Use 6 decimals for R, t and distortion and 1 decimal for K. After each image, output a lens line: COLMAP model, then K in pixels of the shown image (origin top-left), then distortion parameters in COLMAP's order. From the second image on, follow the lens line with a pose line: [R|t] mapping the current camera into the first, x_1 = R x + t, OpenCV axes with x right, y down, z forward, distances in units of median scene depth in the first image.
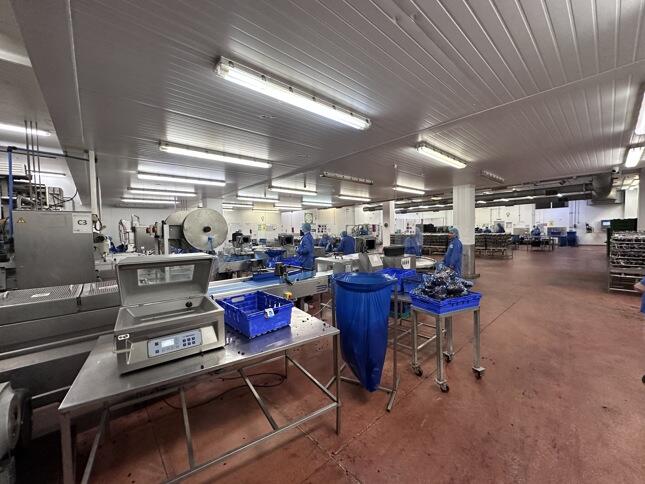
lens RADIAL K [[255.7, 0, 318.0], [0, 255.7, 240.9], [0, 0, 1]] dist [-0.001365, -0.000324]
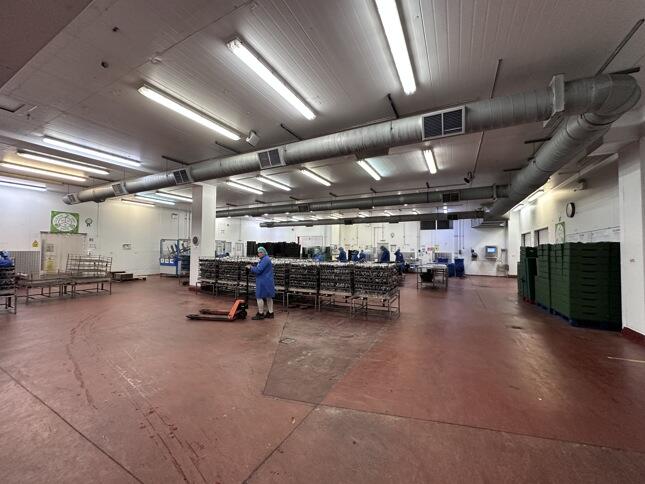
lens RADIAL K [[255.7, 0, 322.4], [0, 255.7, 241.7], [0, 0, 1]] dist [-0.001365, -0.000324]
pose [[0.928786, 0.041177, 0.368321, 0.296616], [-0.014369, 0.997062, -0.075235, -0.023332], [-0.370337, 0.064585, 0.926649, 0.409704]]
